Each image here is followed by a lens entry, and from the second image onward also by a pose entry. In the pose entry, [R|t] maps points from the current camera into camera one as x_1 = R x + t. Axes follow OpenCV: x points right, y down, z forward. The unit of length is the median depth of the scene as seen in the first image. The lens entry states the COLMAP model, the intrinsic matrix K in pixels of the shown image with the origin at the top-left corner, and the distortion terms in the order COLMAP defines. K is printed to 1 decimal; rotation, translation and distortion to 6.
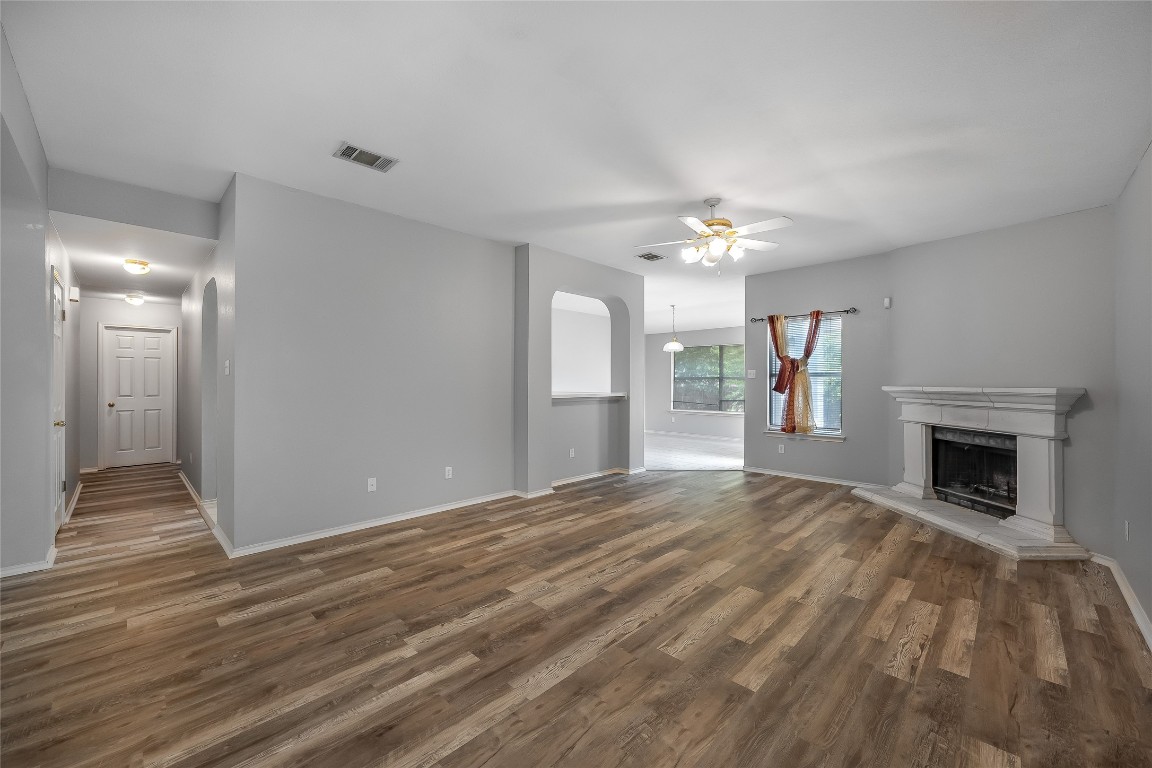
lens RADIAL K [[457.5, 0, 580.8], [0, 457.5, 380.1], [0, 0, 1]] dist [0.000191, 0.000311]
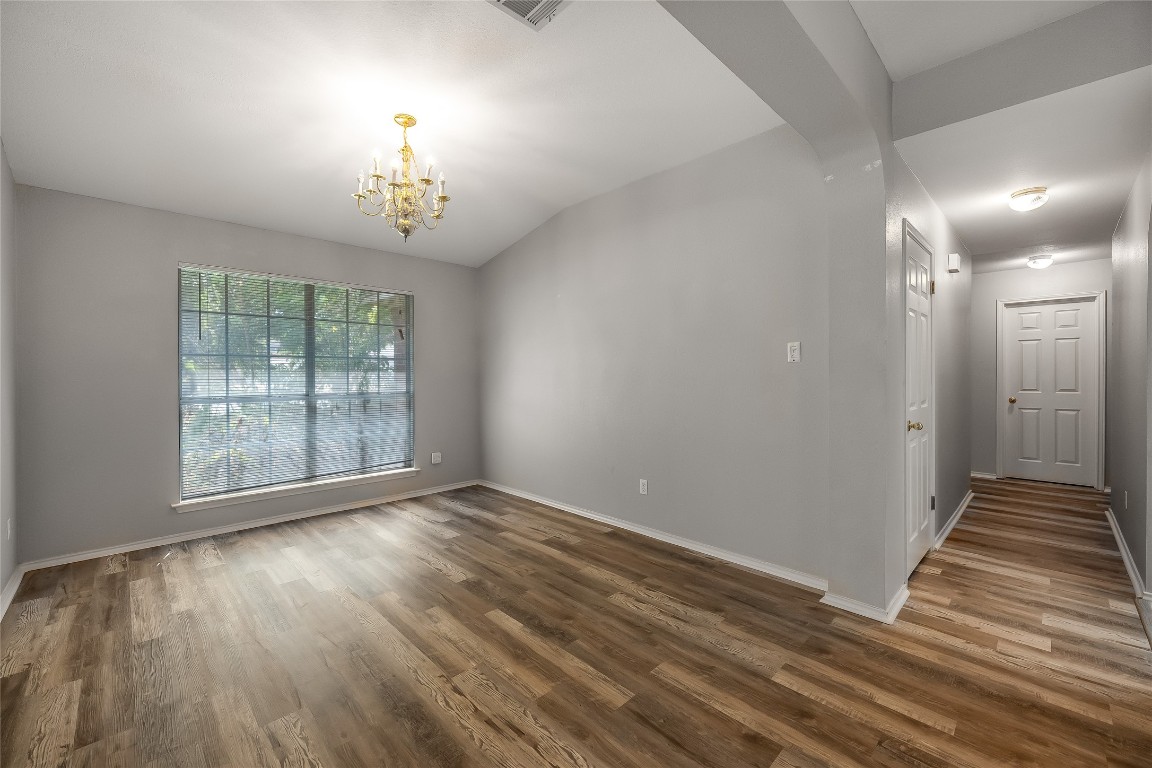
lens RADIAL K [[457.5, 0, 580.8], [0, 457.5, 380.1], [0, 0, 1]] dist [0.000191, 0.000311]
pose [[-0.018910, 0.008344, -0.999786, -0.319516], [0.009112, 0.999925, 0.008173, 0.007145], [0.999780, -0.008956, -0.018984, 0.398397]]
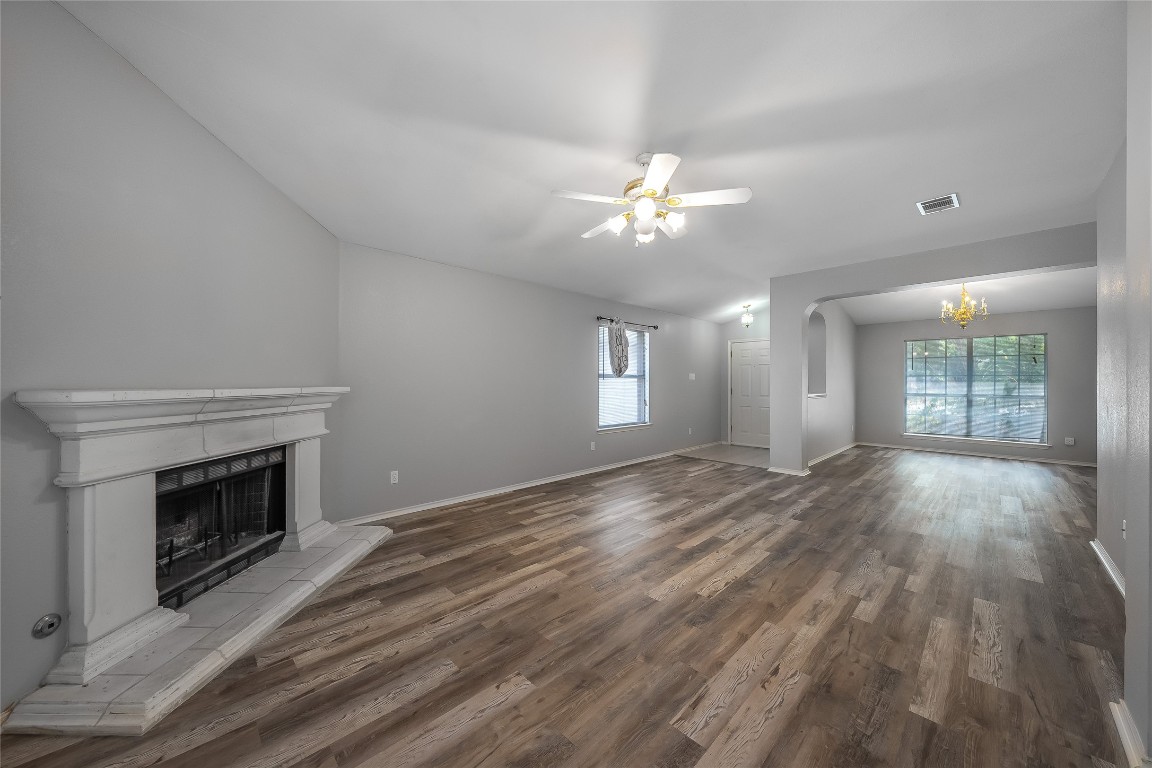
lens RADIAL K [[422.8, 0, 576.0], [0, 422.8, 384.0], [0, 0, 1]] dist [-0.000310, -0.000057]
pose [[-0.999501, -0.006089, 0.030998, 0.391648], [-0.006067, 0.999981, 0.000813, 0.006607], [-0.031002, 0.000625, -0.999519, 1.763373]]
